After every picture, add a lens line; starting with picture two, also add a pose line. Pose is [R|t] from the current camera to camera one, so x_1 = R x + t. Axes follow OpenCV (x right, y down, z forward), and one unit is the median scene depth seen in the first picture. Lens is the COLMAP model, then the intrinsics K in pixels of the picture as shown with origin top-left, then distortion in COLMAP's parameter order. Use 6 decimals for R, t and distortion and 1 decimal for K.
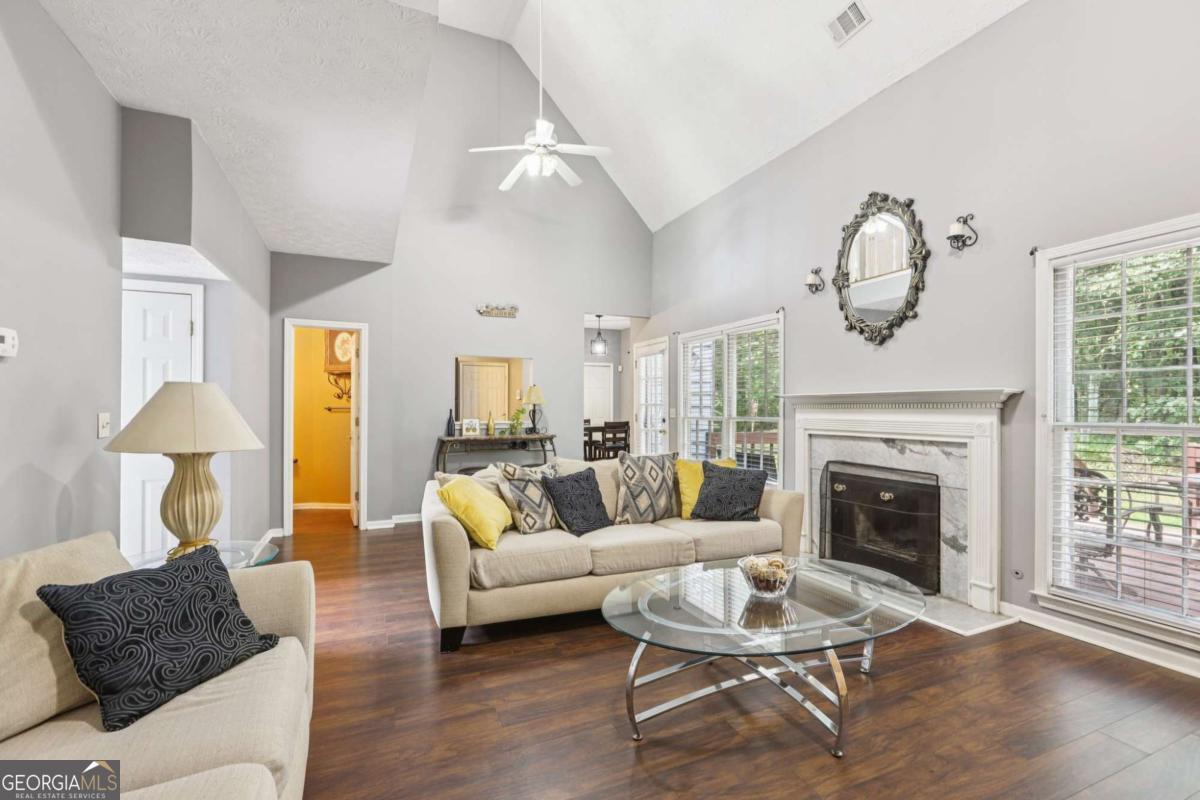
lens RADIAL K [[534.0, 0, 608.2], [0, 534.0, 405.1], [0, 0, 1]] dist [-0.004348, -0.001839]
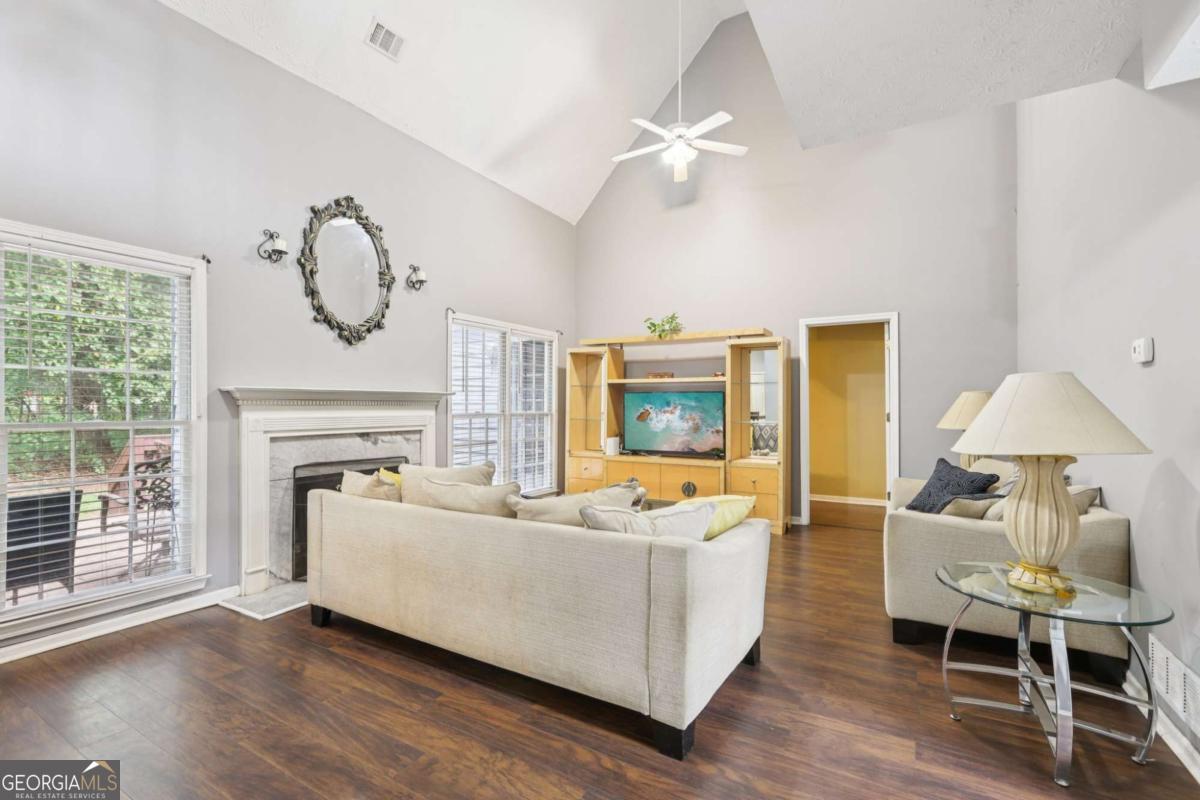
lens RADIAL K [[534.0, 0, 609.4], [0, 534.0, 399.9], [0, 0, 1]] dist [-0.004348, -0.001839]
pose [[-0.595724, 0.007818, 0.803151, -0.653072], [-0.005649, 0.999887, -0.013923, 0.007631], [-0.803170, -0.012832, -0.595612, 1.247951]]
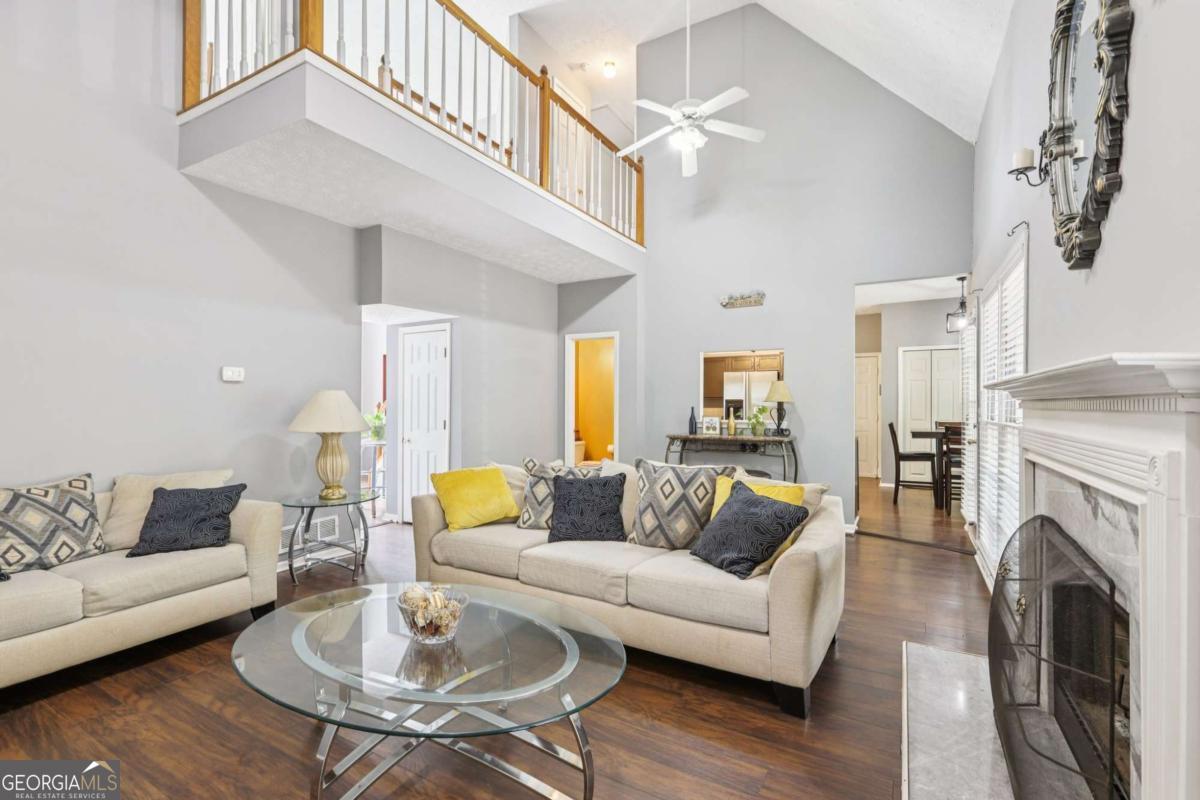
lens RADIAL K [[534.0, 0, 602.0], [0, 534.0, 402.5], [0, 0, 1]] dist [-0.004348, -0.001839]
pose [[0.590662, -0.002657, -0.806915, 0.641429], [0.002967, 0.999995, -0.001121, -0.000388], [0.806914, -0.001732, 0.590667, 0.426252]]
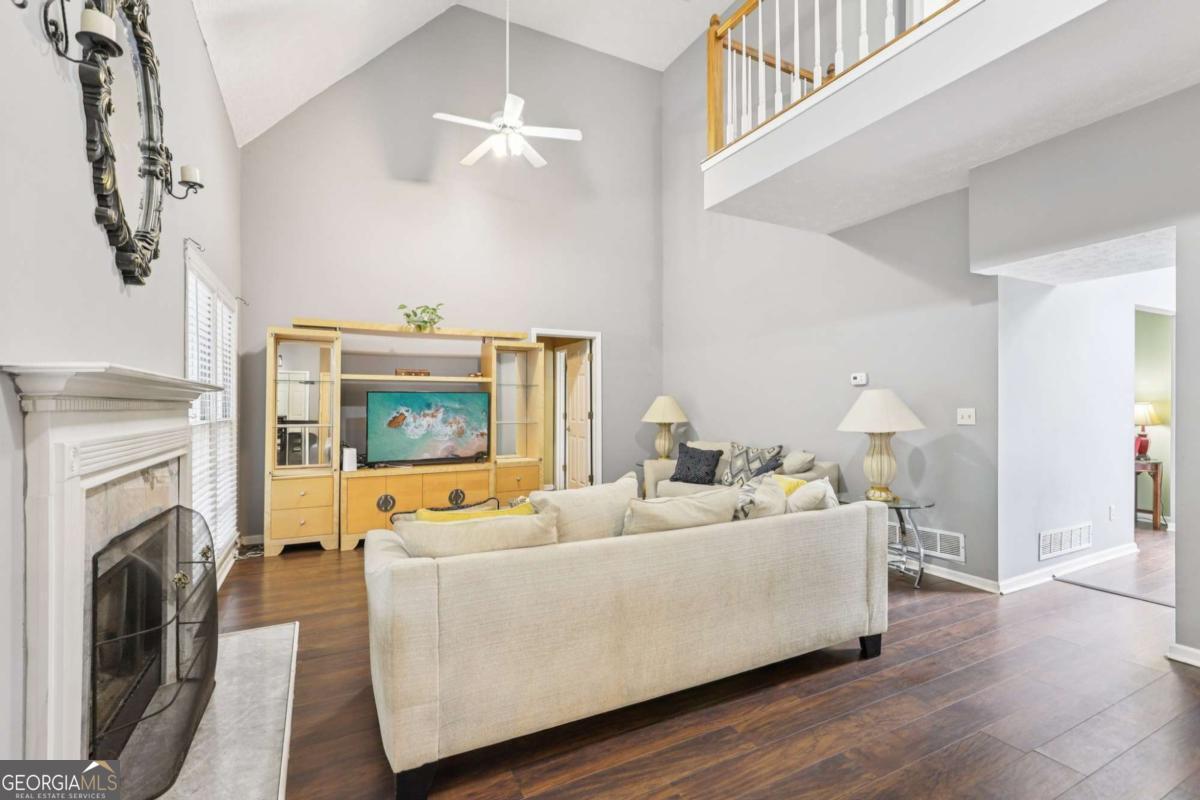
lens RADIAL K [[534.0, 0, 607.2], [0, 534.0, 405.9], [0, 0, 1]] dist [-0.004348, -0.001839]
pose [[-0.997662, 0.004572, -0.068181, 0.092794], [0.005040, 0.999965, -0.006694, 0.007839], [0.068148, -0.007022, -0.997650, 1.567721]]
